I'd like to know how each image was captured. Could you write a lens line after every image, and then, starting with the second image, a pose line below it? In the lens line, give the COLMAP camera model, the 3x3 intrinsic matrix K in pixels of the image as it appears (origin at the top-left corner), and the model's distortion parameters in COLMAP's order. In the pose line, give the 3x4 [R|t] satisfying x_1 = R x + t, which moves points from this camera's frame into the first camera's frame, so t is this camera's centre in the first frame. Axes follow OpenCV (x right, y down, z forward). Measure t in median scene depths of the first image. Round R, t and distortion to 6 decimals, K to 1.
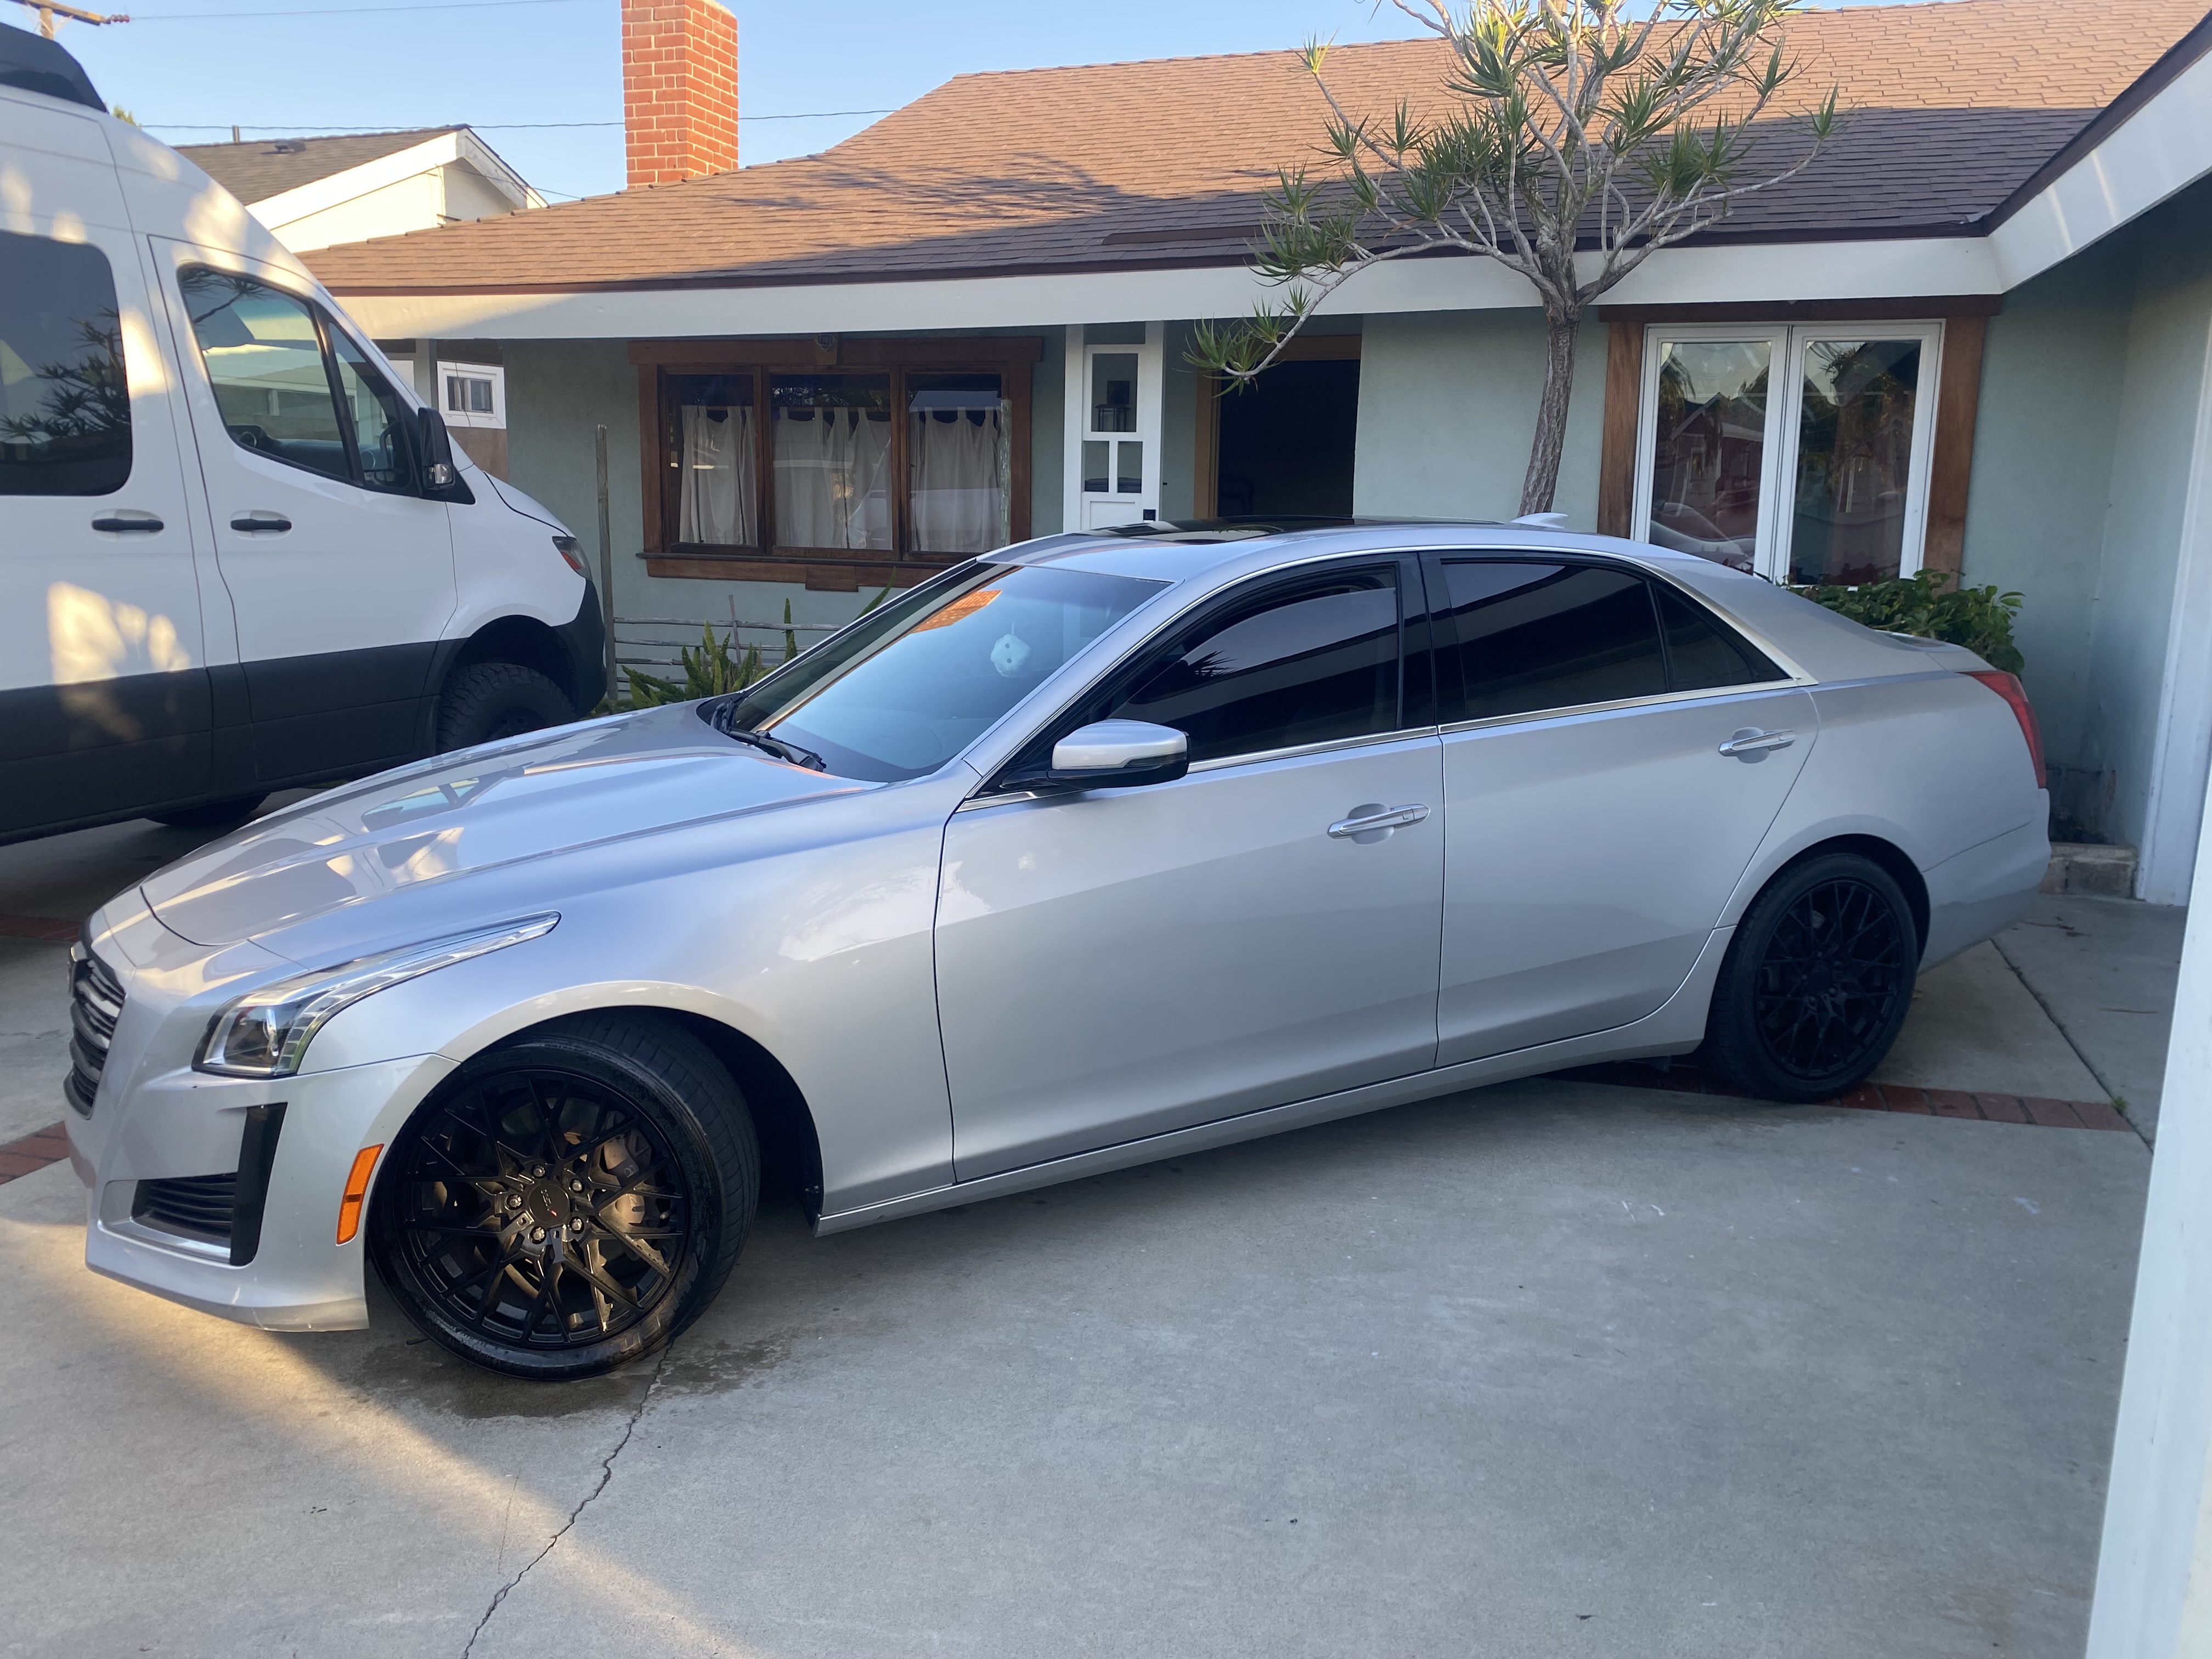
lens RADIAL K [[1664.5, 0, 1107.0], [0, 1664.5, 837.9], [0, 0, 1]] dist [0.014140, -0.021850]
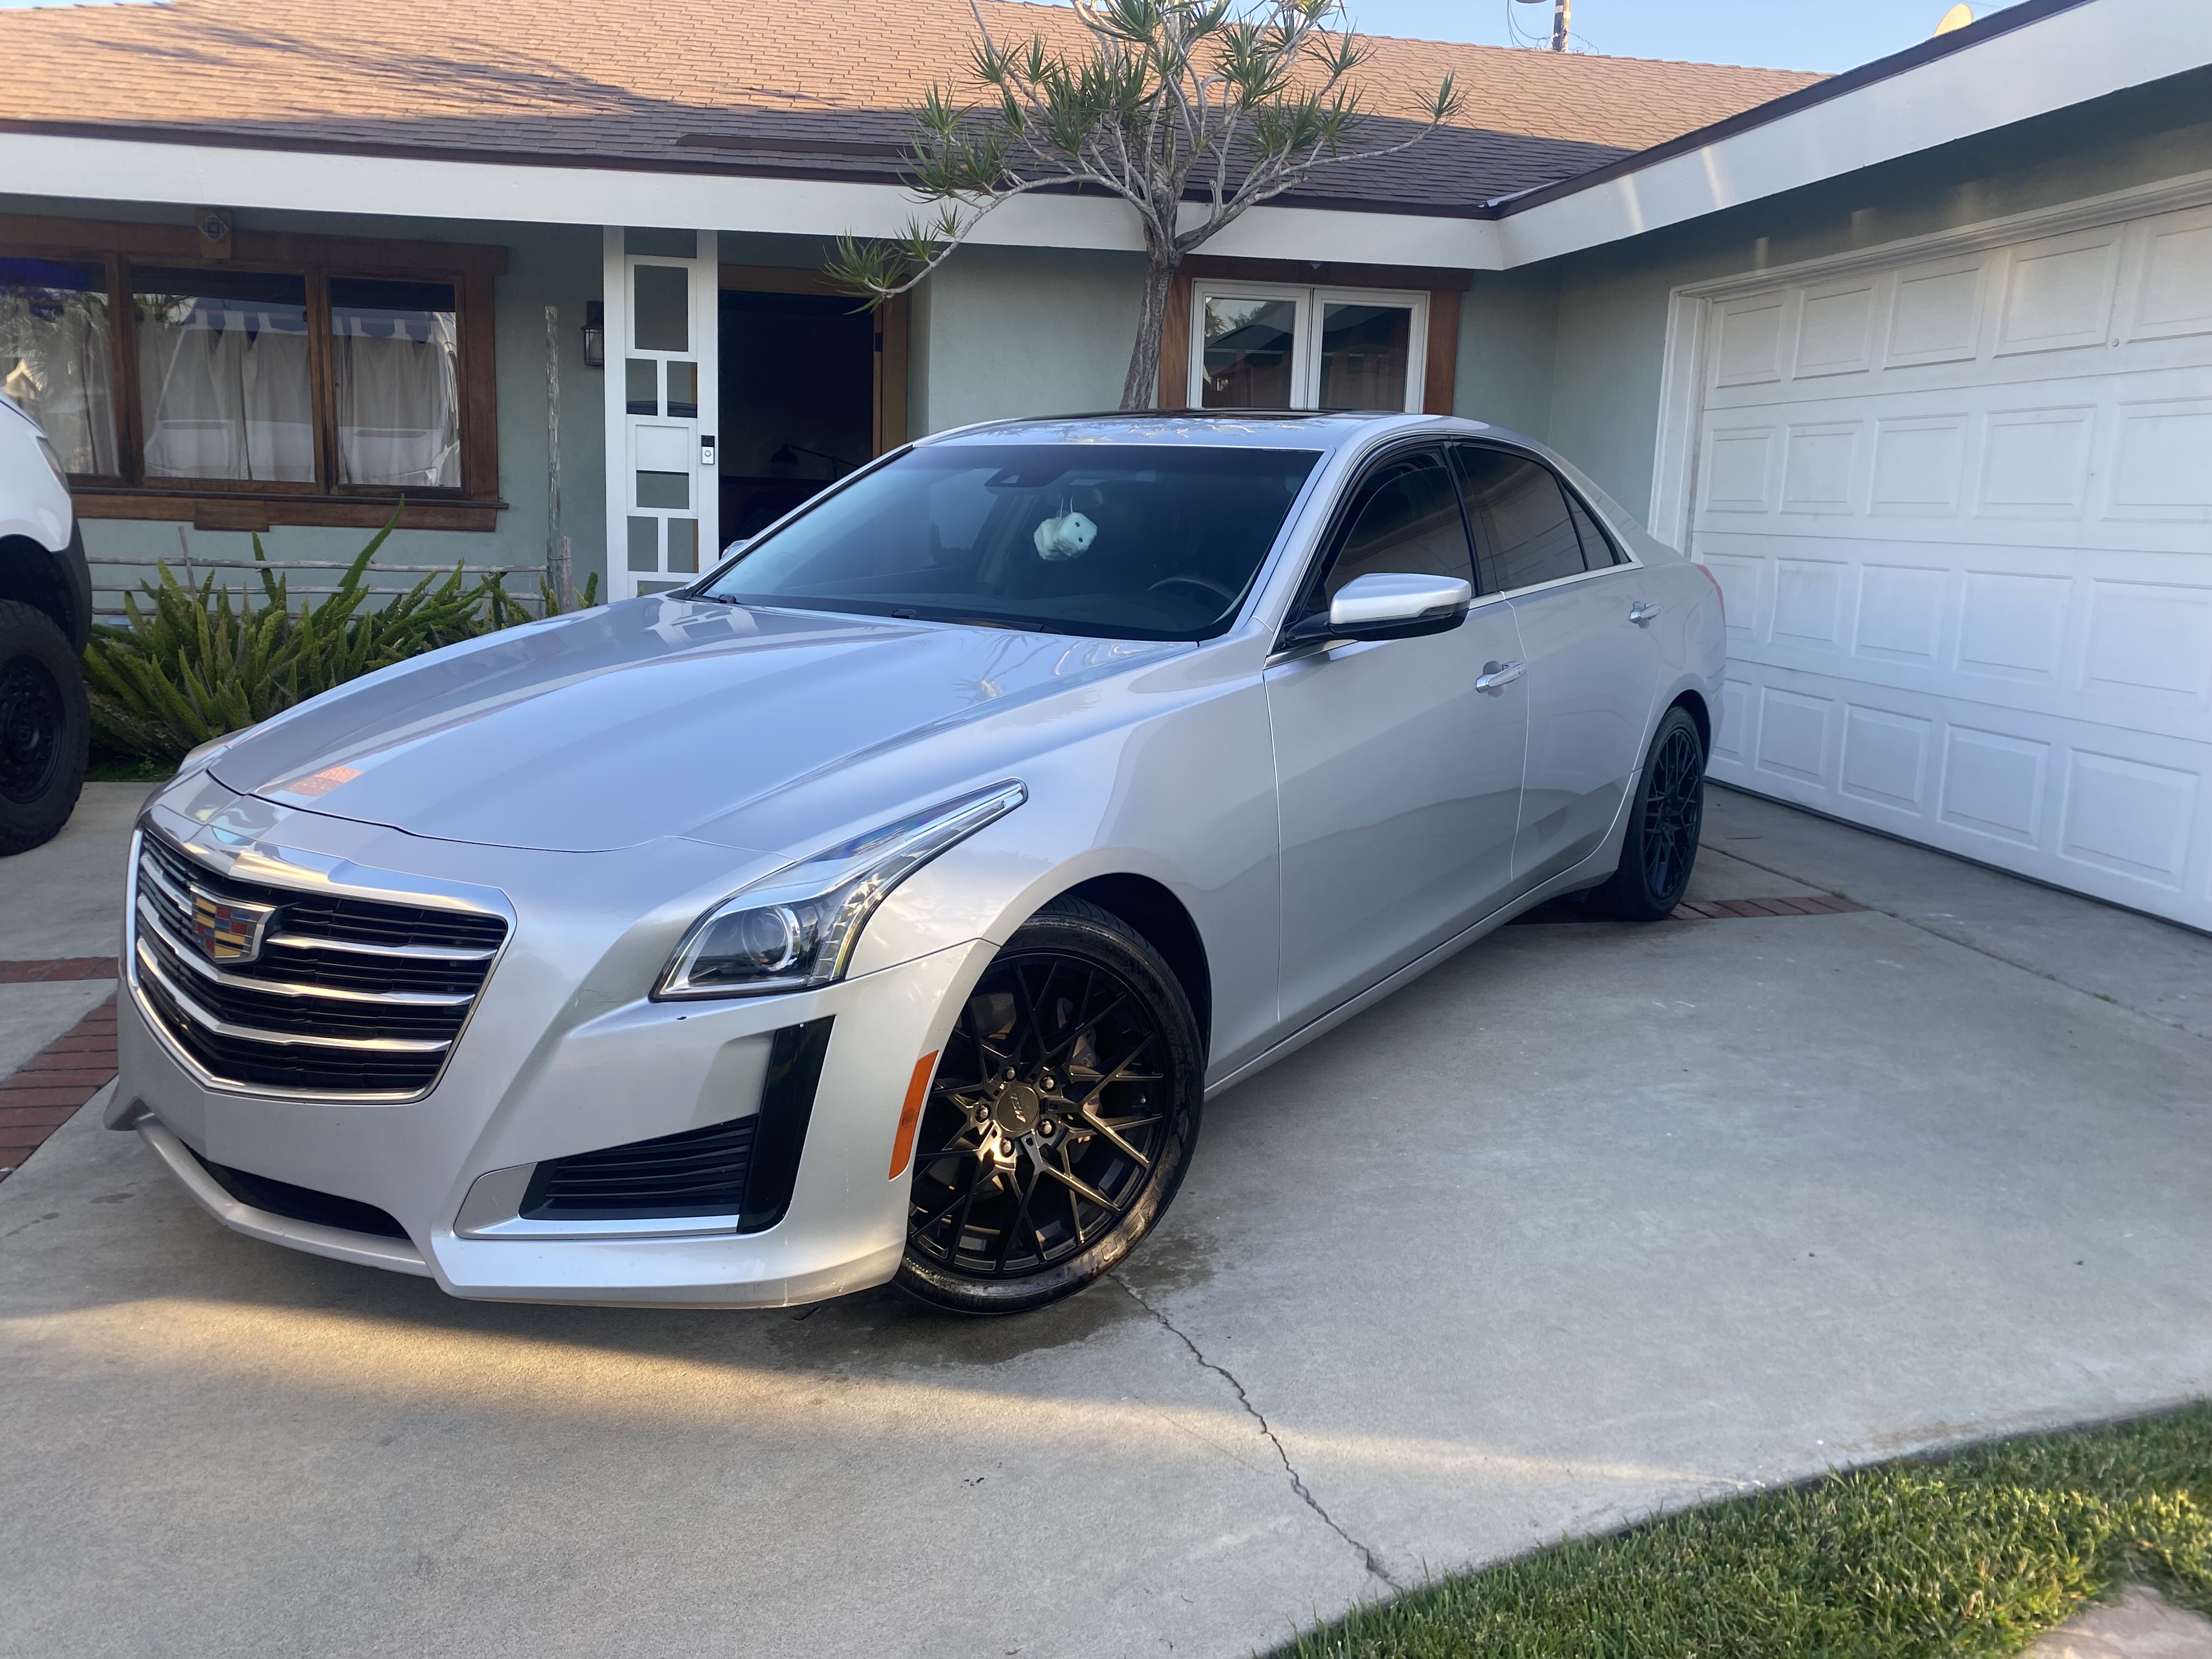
lens RADIAL K [[1664.5, 0, 1097.8], [0, 1664.5, 824.1], [0, 0, 1]] dist [0.014140, -0.021850]
pose [[0.877455, -0.074252, 0.473877, -0.333506], [0.073451, 0.997094, 0.020230, 0.025503], [-0.474002, 0.017055, 0.880358, 0.095865]]
